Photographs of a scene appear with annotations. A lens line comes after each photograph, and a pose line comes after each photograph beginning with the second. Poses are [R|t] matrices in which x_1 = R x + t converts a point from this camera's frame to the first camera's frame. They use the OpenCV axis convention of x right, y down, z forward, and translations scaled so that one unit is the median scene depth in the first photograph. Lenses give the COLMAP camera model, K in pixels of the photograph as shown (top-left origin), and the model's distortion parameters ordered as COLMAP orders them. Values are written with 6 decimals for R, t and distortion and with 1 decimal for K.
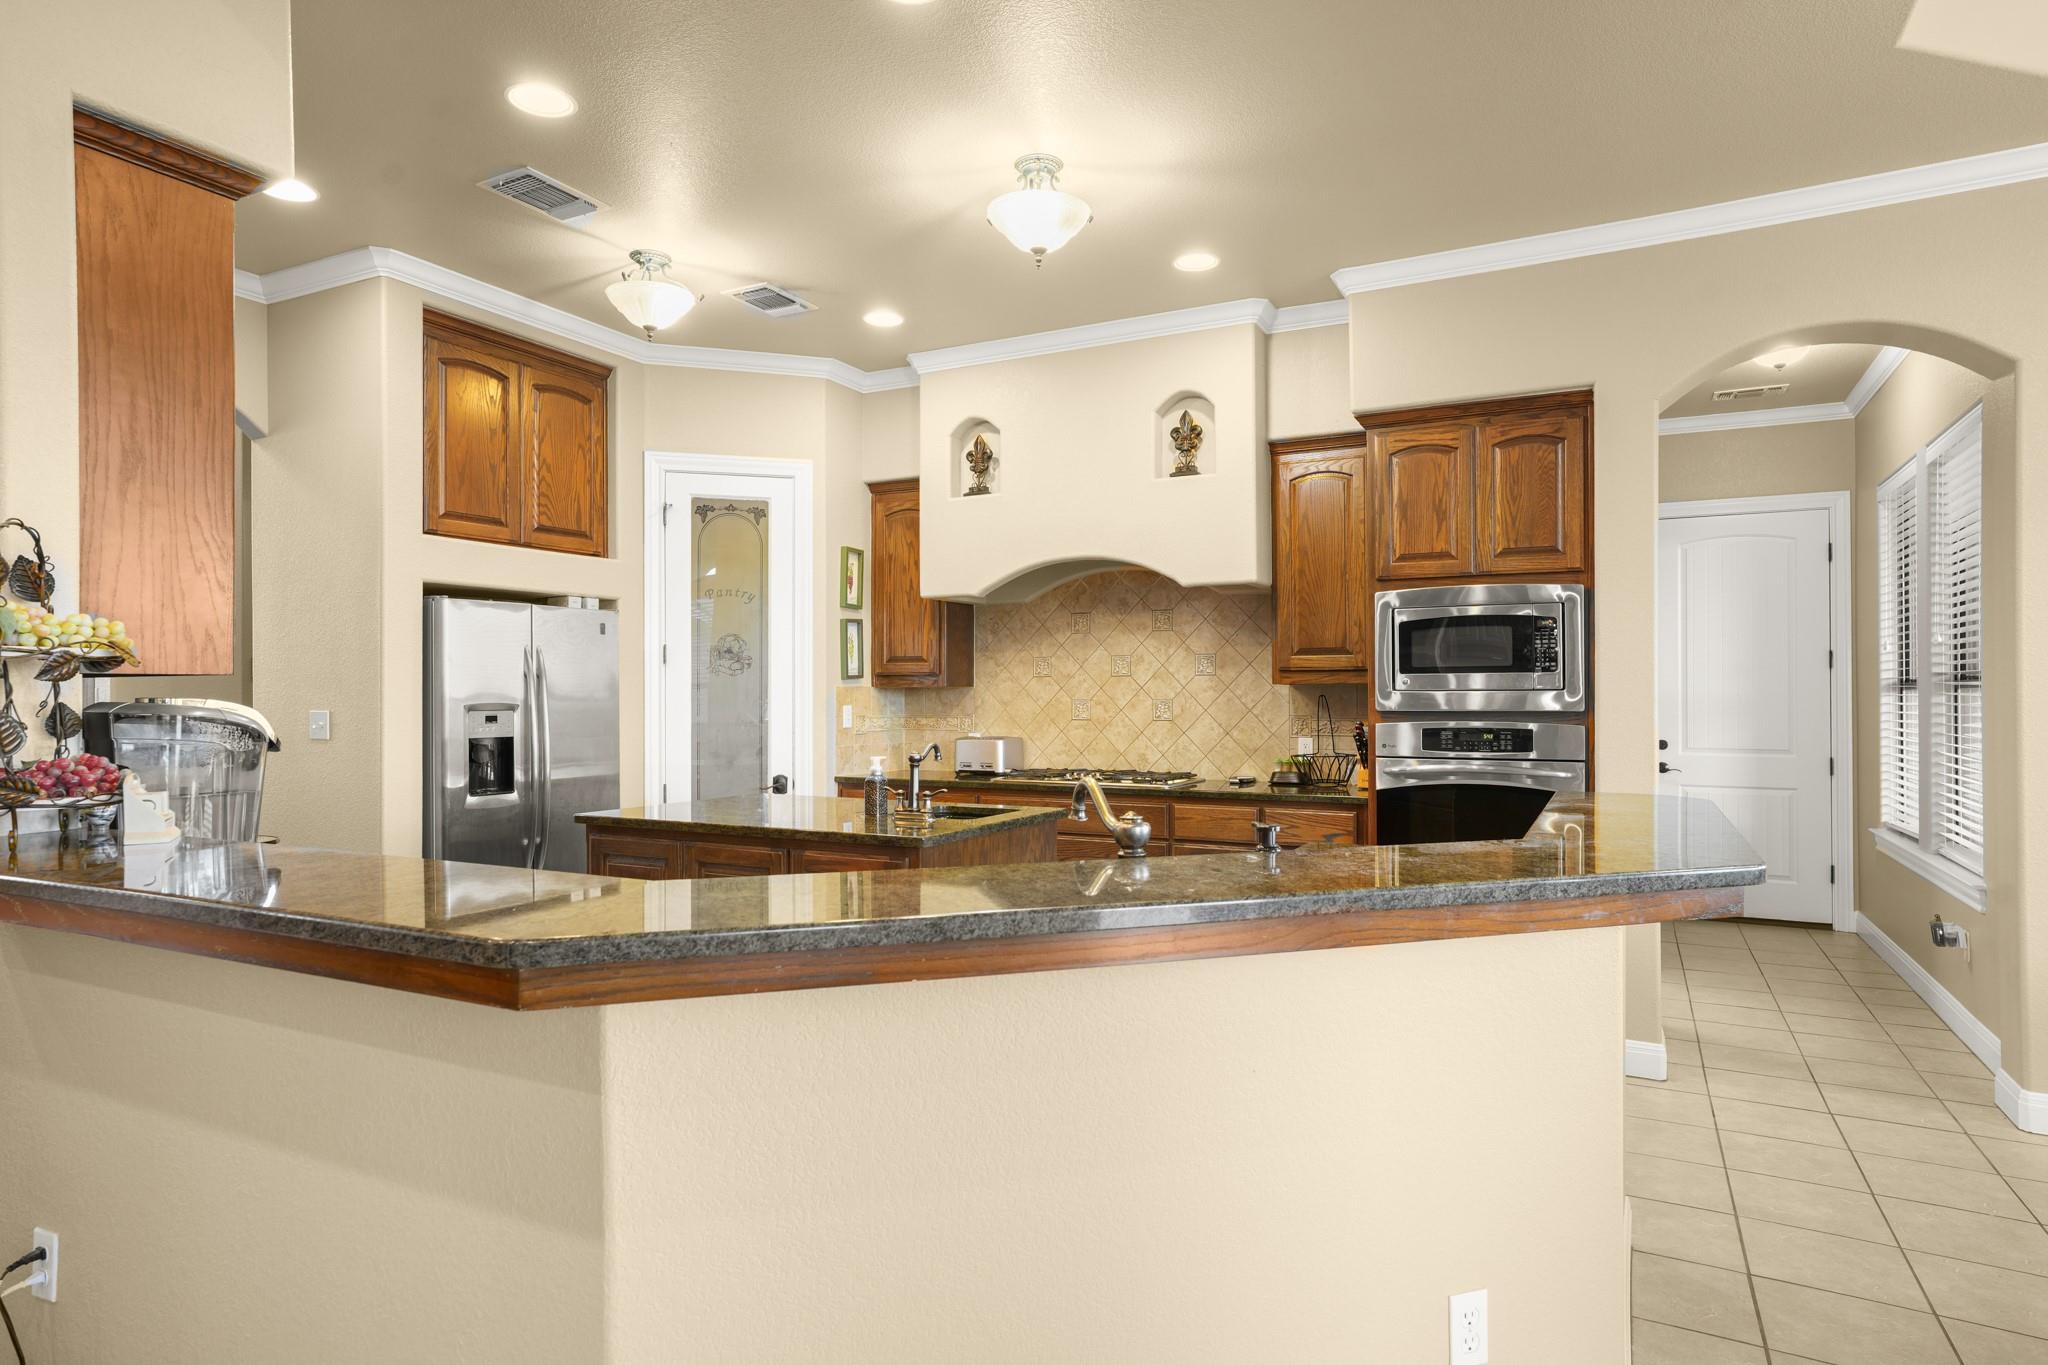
lens RADIAL K [[1167.7, 0, 1024.0], [0, 1167.7, 682.5], [0, 0, 1]] dist [-0.005681, -0.001622]
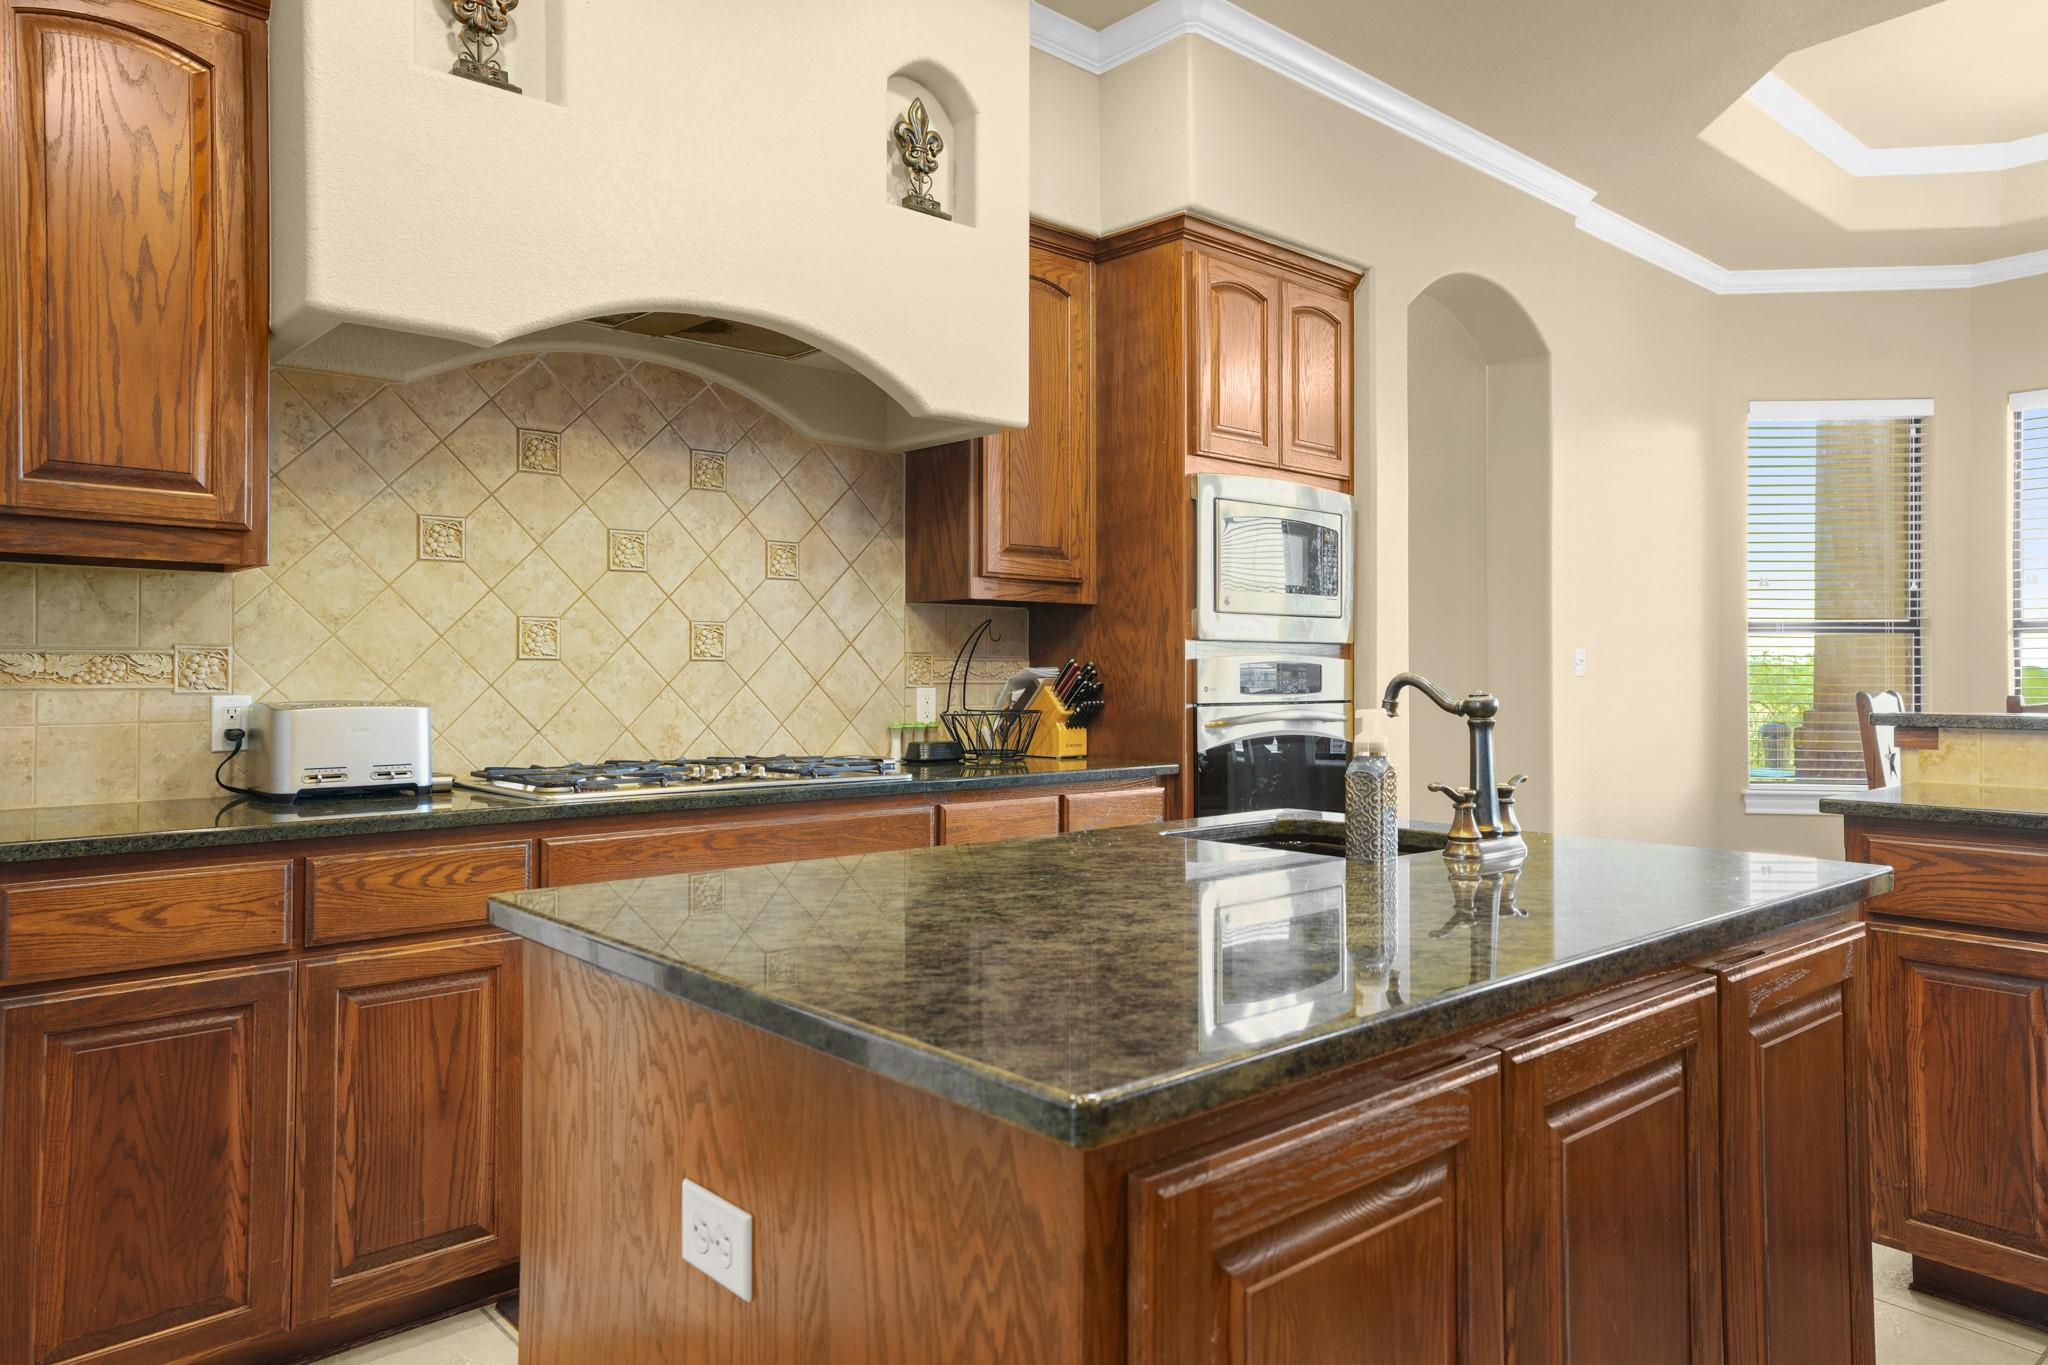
lens RADIAL K [[1322.9, 0, 1020.6], [0, 1322.9, 671.4], [0, 0, 1]] dist [0.004342, 0.002057]
pose [[0.354148, 0.003904, 0.935181, -0.396234], [-0.010866, 0.999941, -0.000059, 0.036500], [-0.935126, -0.010141, 0.354170, 0.669223]]
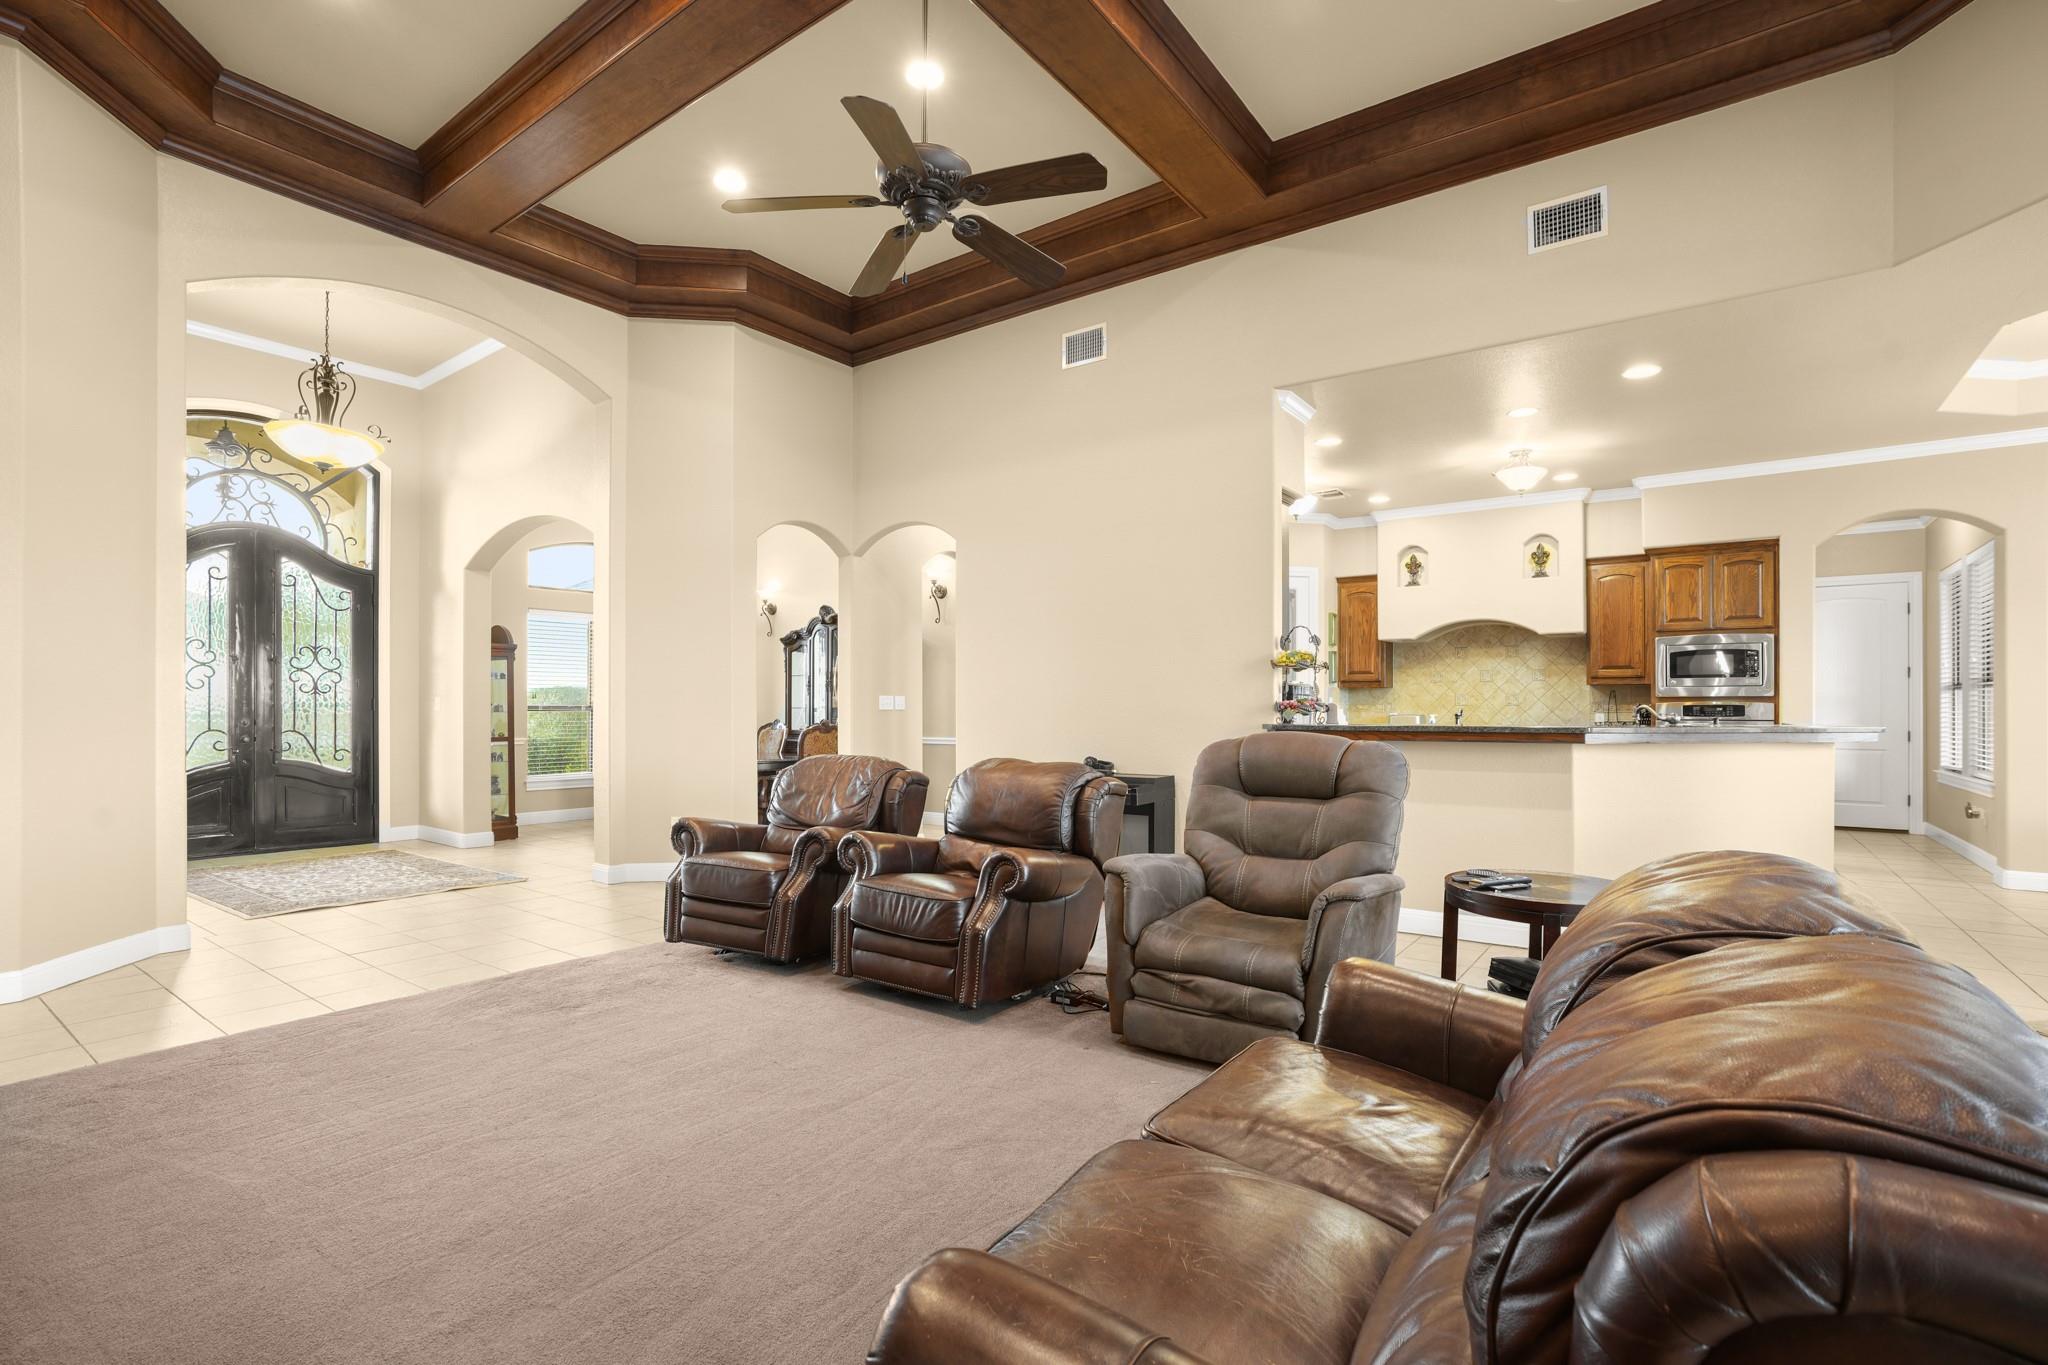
lens RADIAL K [[964.1, 0, 1055.1], [0, 964.1, 702.4], [0, 0, 1]] dist [0.002274, 0.001014]
pose [[0.992866, 0.001908, -0.119224, -0.431388], [-0.001286, 0.999985, 0.005290, 0.021533], [0.119232, -0.005099, 0.992853, -0.630812]]
